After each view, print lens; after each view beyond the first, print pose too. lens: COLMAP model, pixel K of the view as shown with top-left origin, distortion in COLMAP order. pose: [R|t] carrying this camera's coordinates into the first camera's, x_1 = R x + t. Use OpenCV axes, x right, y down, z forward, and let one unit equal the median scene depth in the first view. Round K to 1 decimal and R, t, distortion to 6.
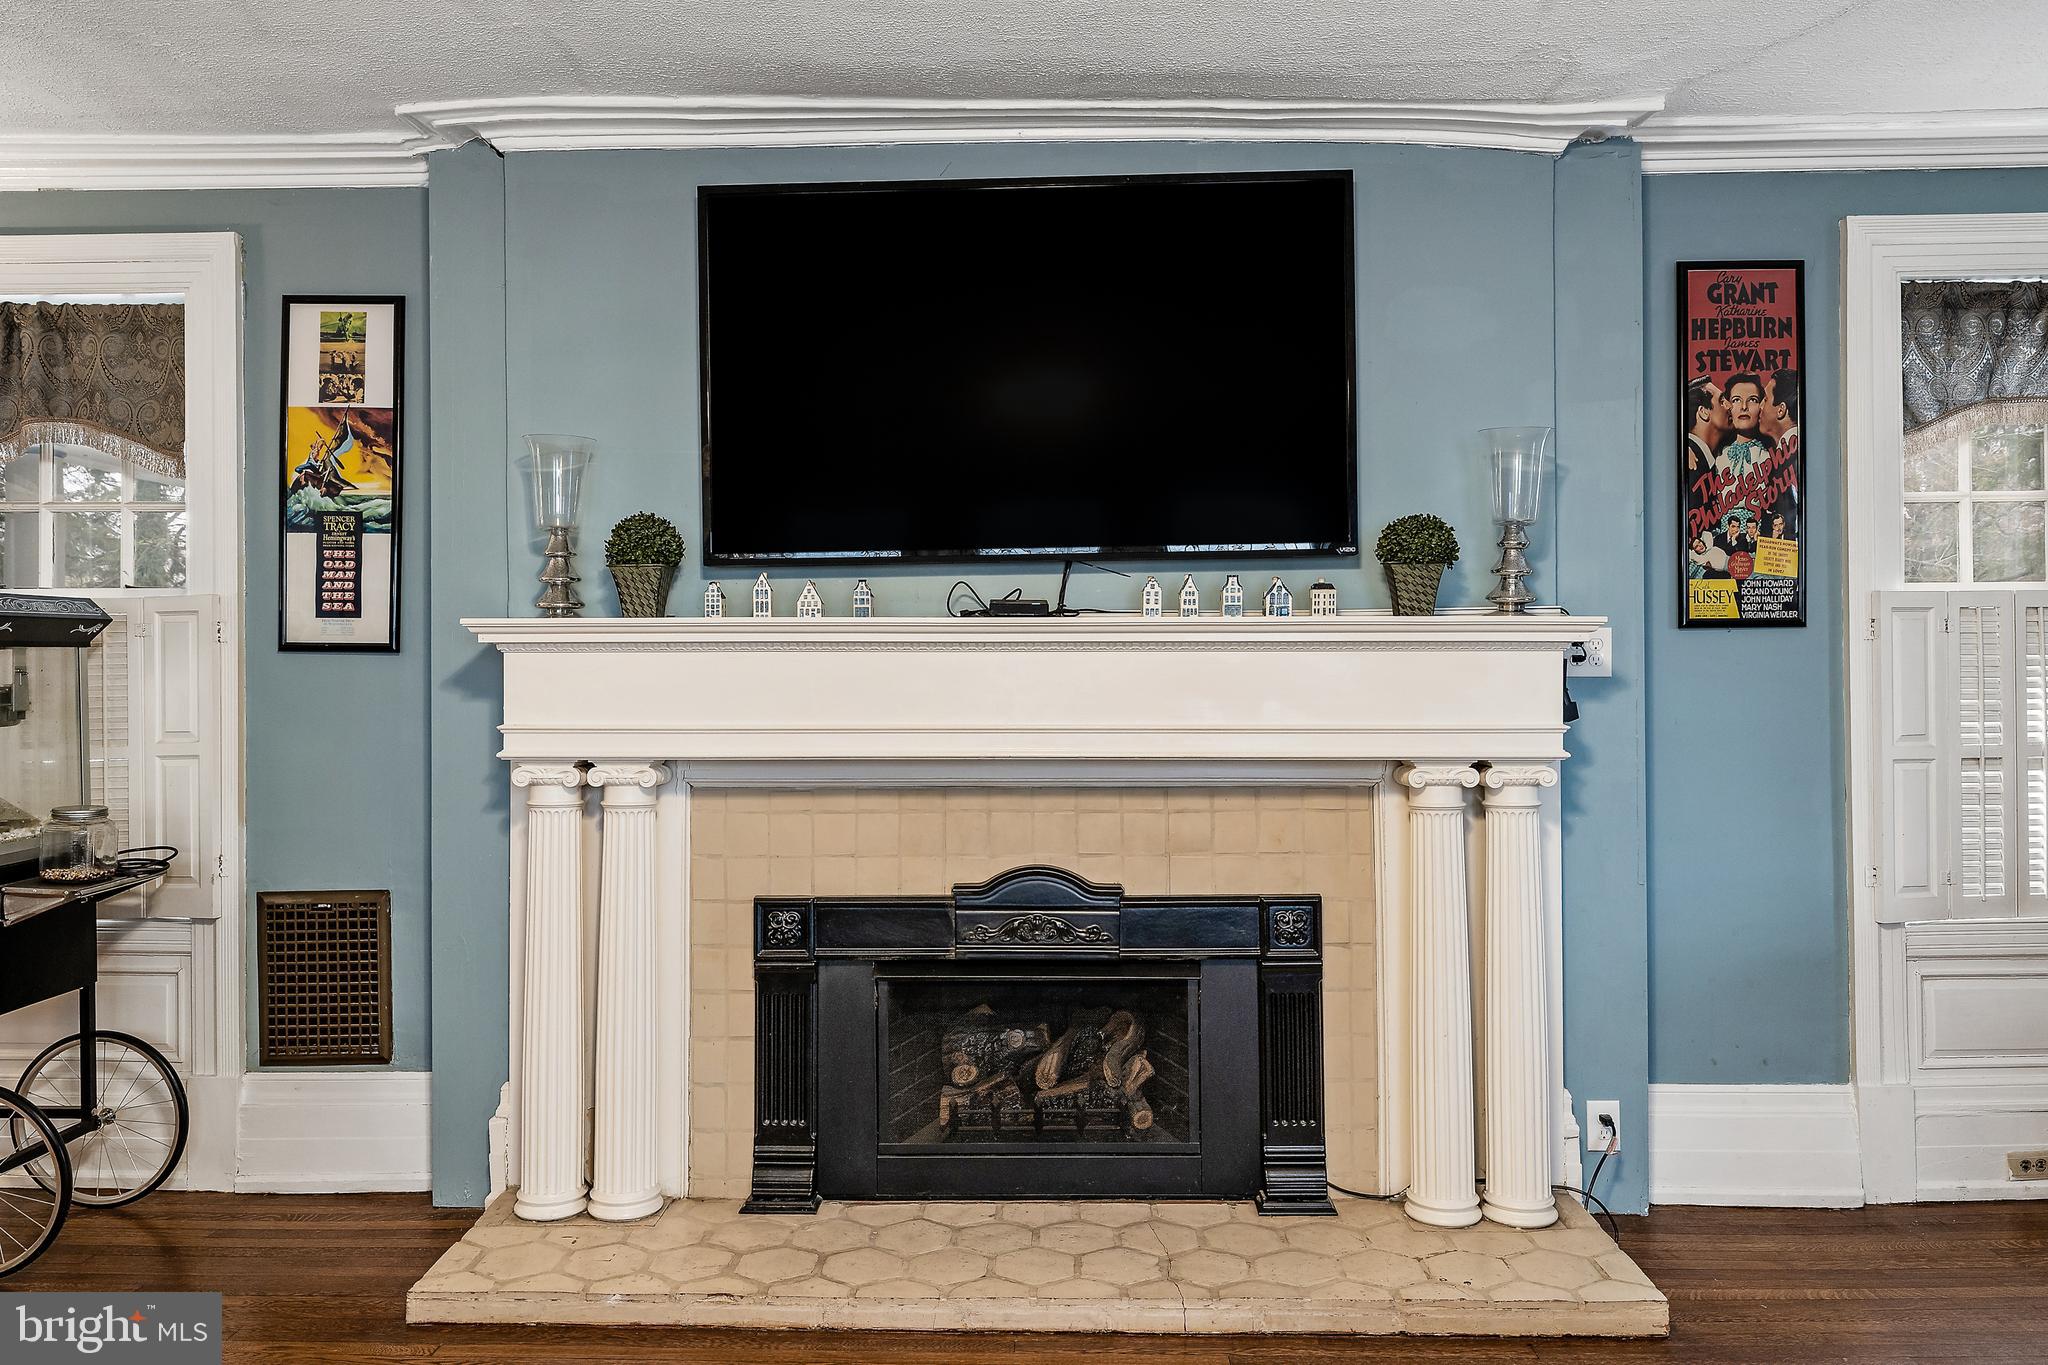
lens RADIAL K [[1402.2, 0, 1024.3], [0, 1402.2, 696.4], [0, 0, 1]] dist [0.030506, -0.001055]
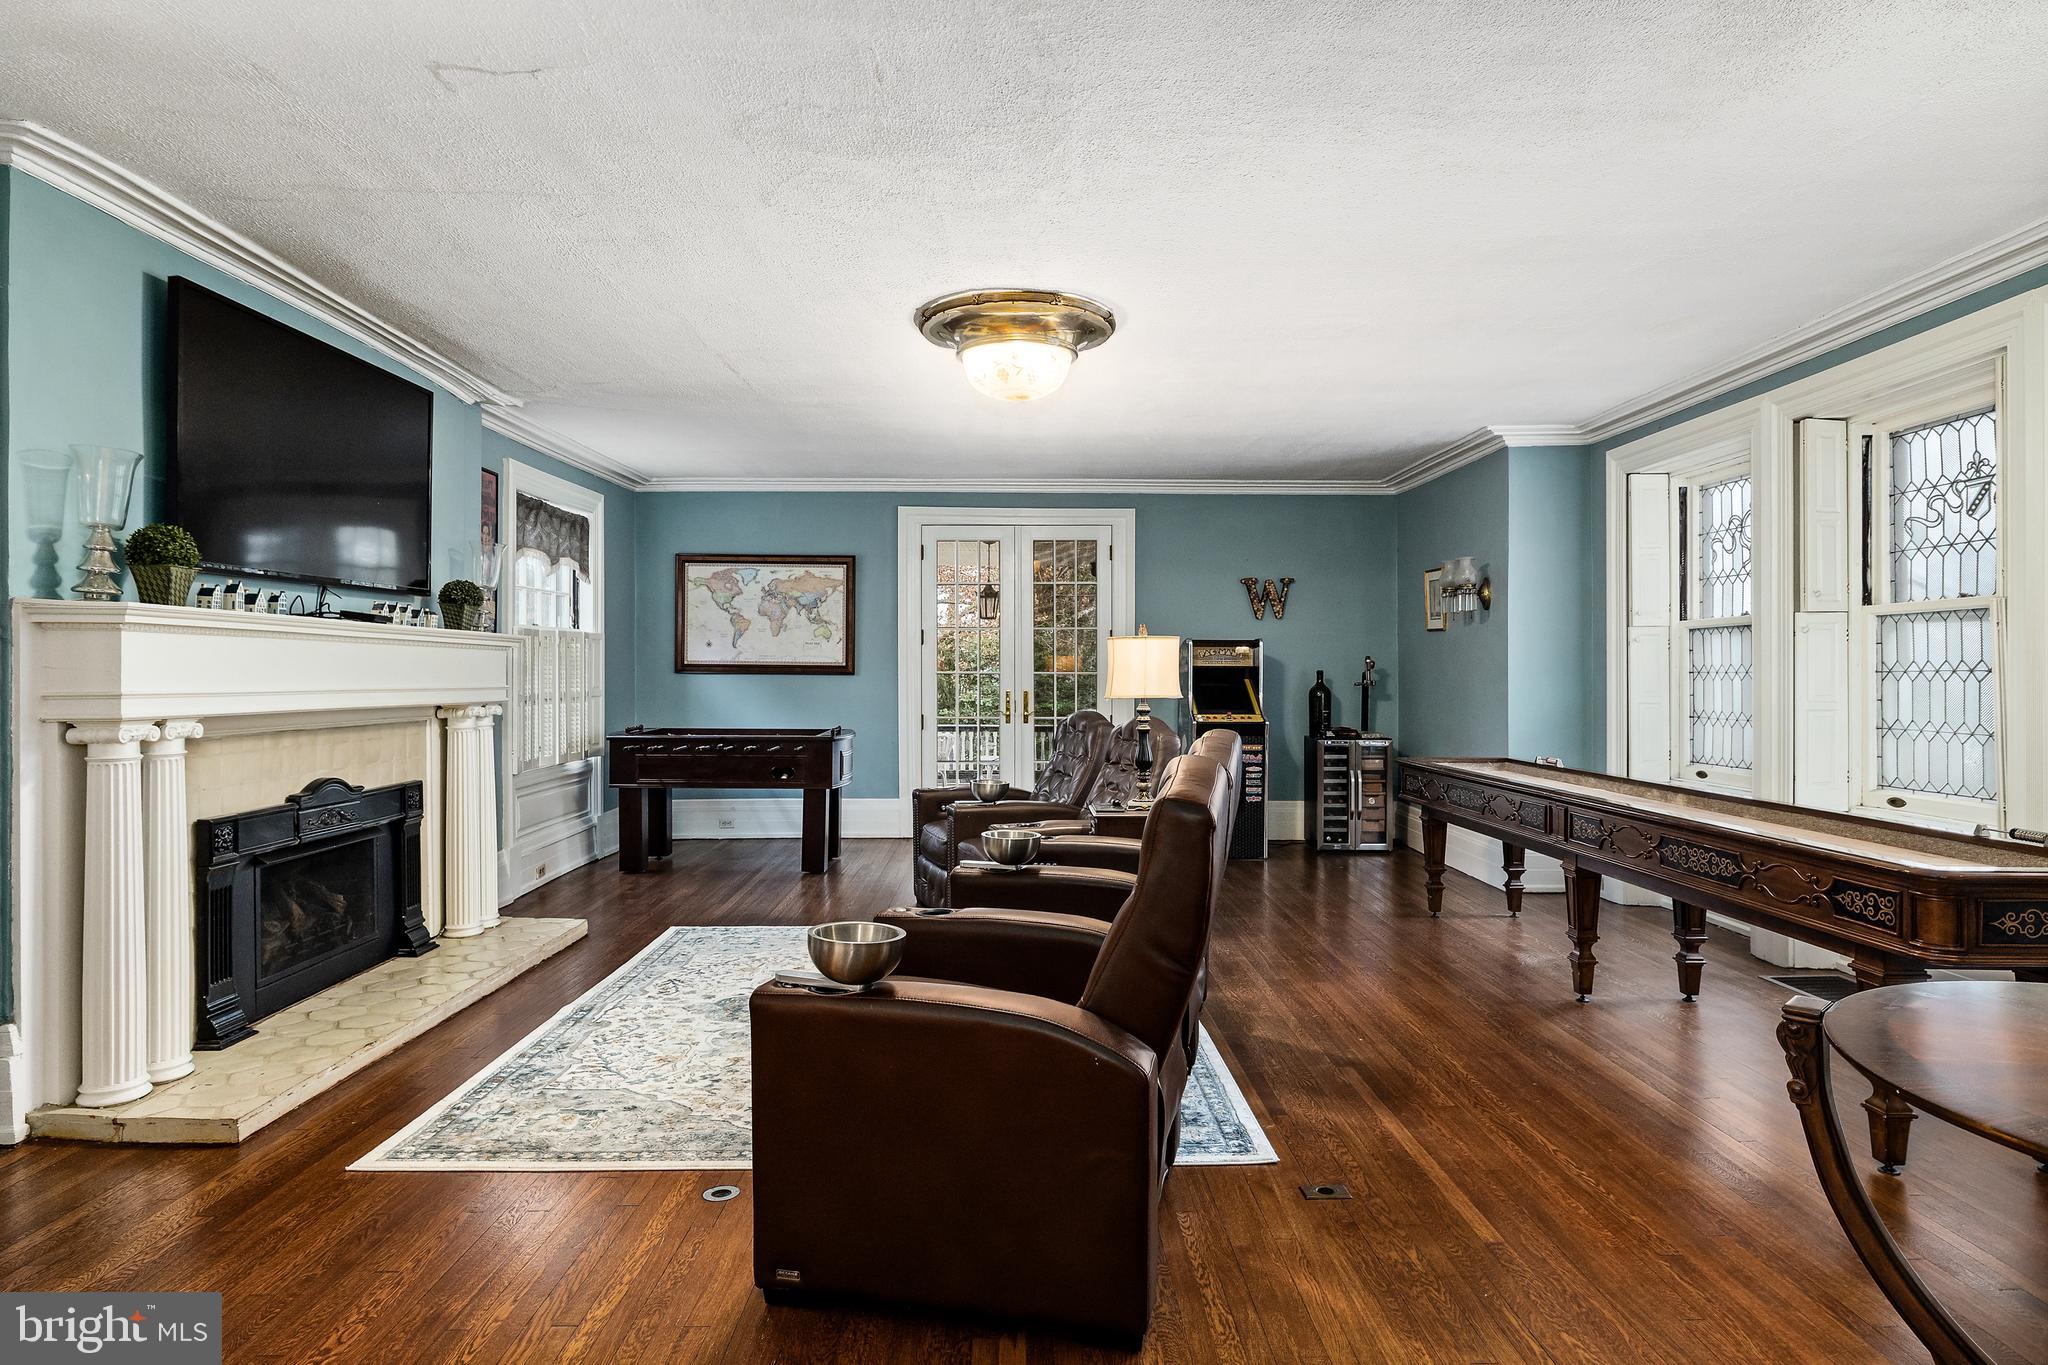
lens RADIAL K [[1144.6, 0, 1022.8], [0, 1144.6, 678.4], [0, 0, 1]] dist [-0.000876, 0.000541]
pose [[-0.030587, 0.002464, 0.999529, -1.313544], [0.001731, 0.999996, -0.002413, 0.013358], [-0.999531, 0.001656, -0.030591, 0.261281]]
